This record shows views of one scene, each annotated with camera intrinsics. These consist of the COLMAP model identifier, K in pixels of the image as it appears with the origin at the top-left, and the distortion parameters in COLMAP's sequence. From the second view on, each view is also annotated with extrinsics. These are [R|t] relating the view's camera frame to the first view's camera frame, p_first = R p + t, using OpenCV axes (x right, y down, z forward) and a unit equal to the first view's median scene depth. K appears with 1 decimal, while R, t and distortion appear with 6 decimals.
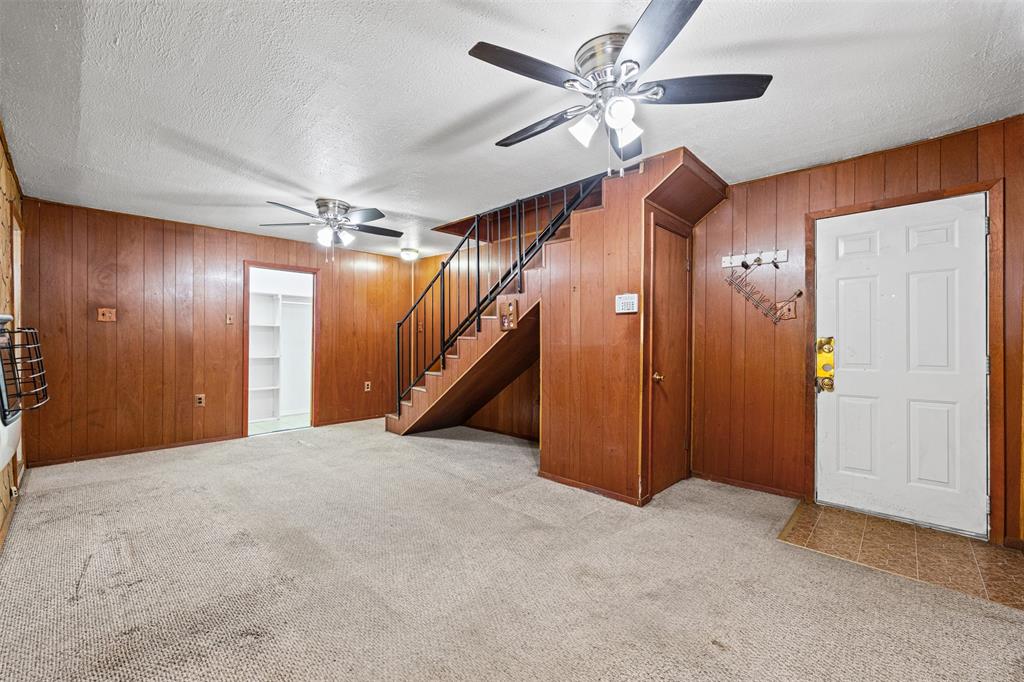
lens RADIAL K [[418.6, 0, 509.6], [0, 418.6, 345.3], [0, 0, 1]] dist [-0.000741, 0.000784]
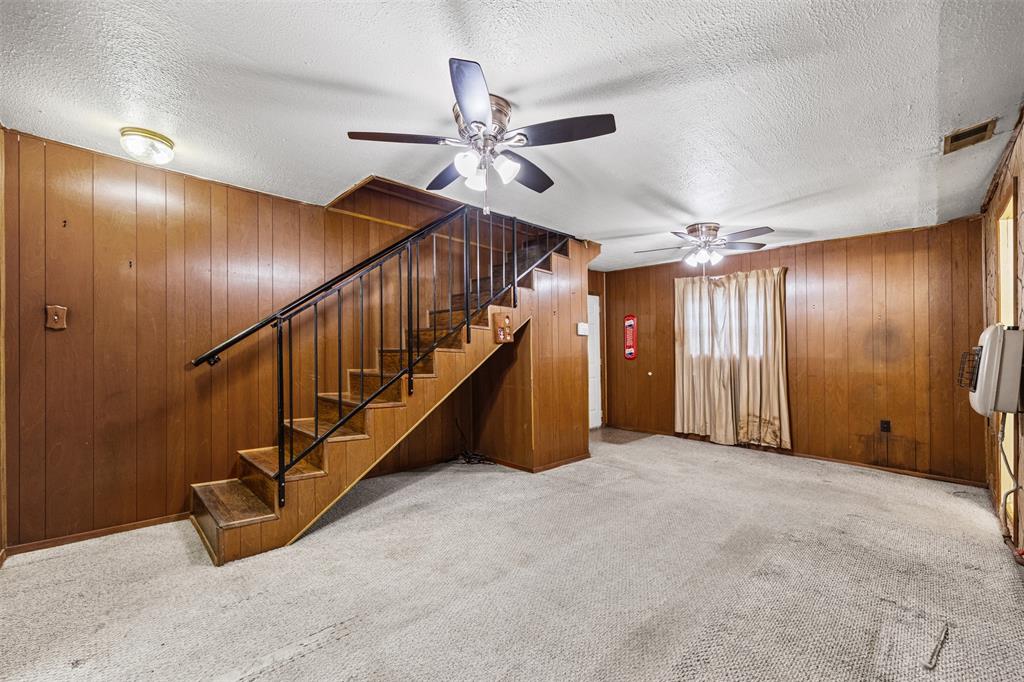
lens RADIAL K [[418.6, 0, 509.6], [0, 418.6, 345.3], [0, 0, 1]] dist [-0.000741, 0.000784]
pose [[0.031464, 0.012580, 0.999426, -1.112829], [0.008051, 0.999885, -0.012839, -0.019713], [-0.999472, 0.008450, 0.031359, 1.077297]]
